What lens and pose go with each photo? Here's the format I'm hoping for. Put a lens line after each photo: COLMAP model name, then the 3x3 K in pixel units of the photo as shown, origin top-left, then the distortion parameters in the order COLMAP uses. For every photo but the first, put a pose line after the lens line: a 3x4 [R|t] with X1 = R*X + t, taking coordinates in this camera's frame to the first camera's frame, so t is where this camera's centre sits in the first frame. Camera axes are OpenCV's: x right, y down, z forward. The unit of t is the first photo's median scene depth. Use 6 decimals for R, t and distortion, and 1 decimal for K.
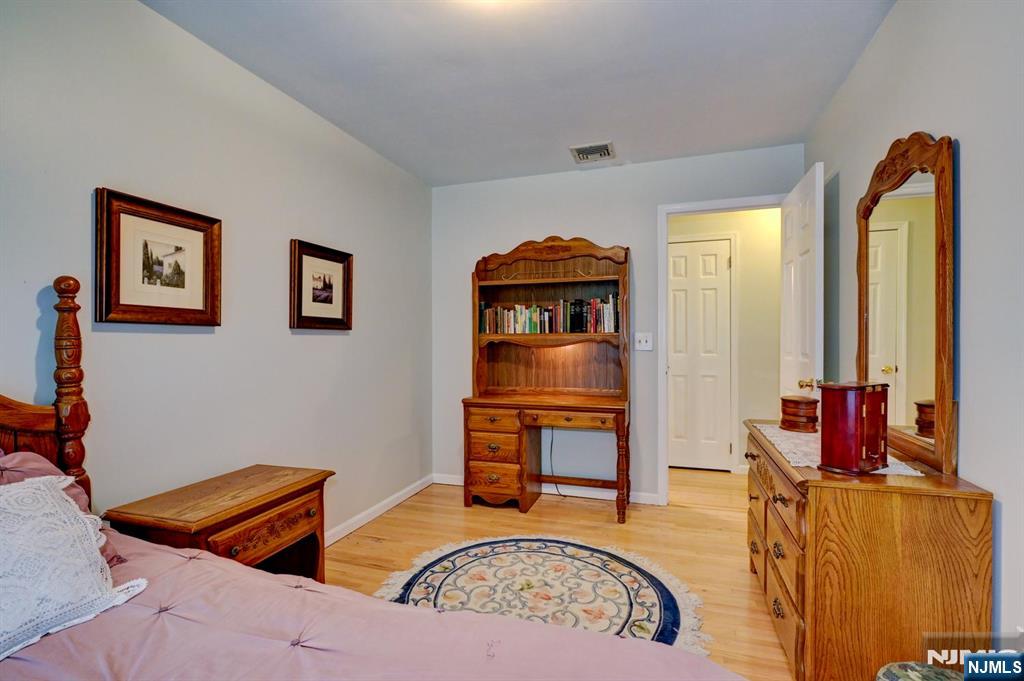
lens RADIAL K [[486.7, 0, 510.4], [0, 486.7, 336.5], [0, 0, 1]] dist [0.003453, 0.000204]
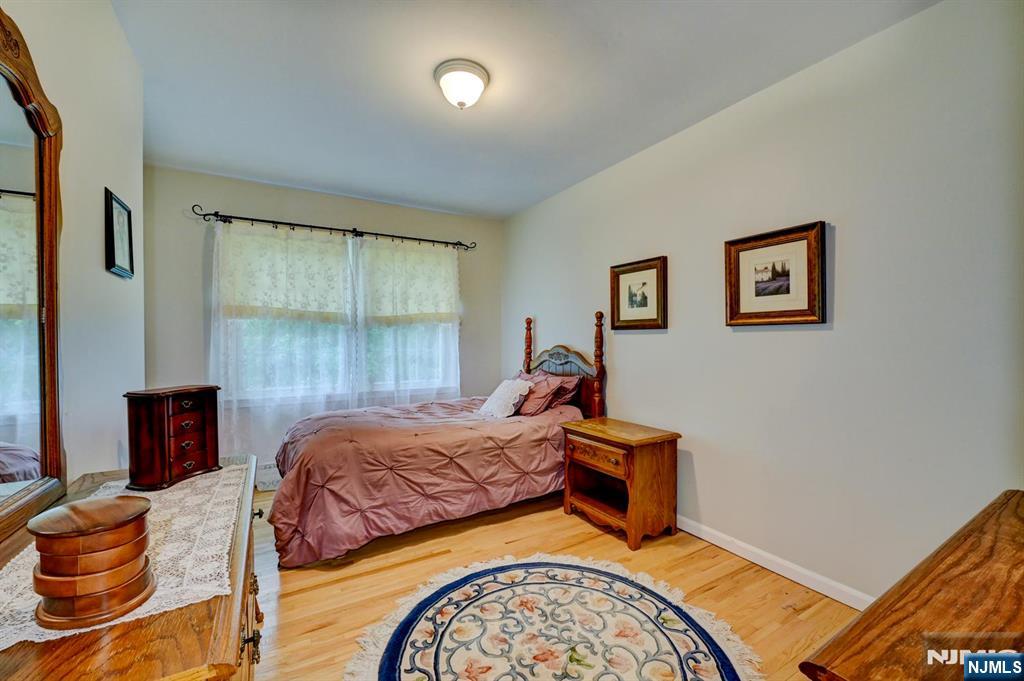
lens RADIAL K [[418.9, 0, 514.3], [0, 418.9, 343.3], [0, 0, 1]] dist [-0.002458, -0.000178]
pose [[-0.657950, 0.010339, -0.752991, 0.614929], [0.011804, 0.999924, 0.003415, 0.012908], [0.752969, -0.006641, -0.658022, 1.419238]]
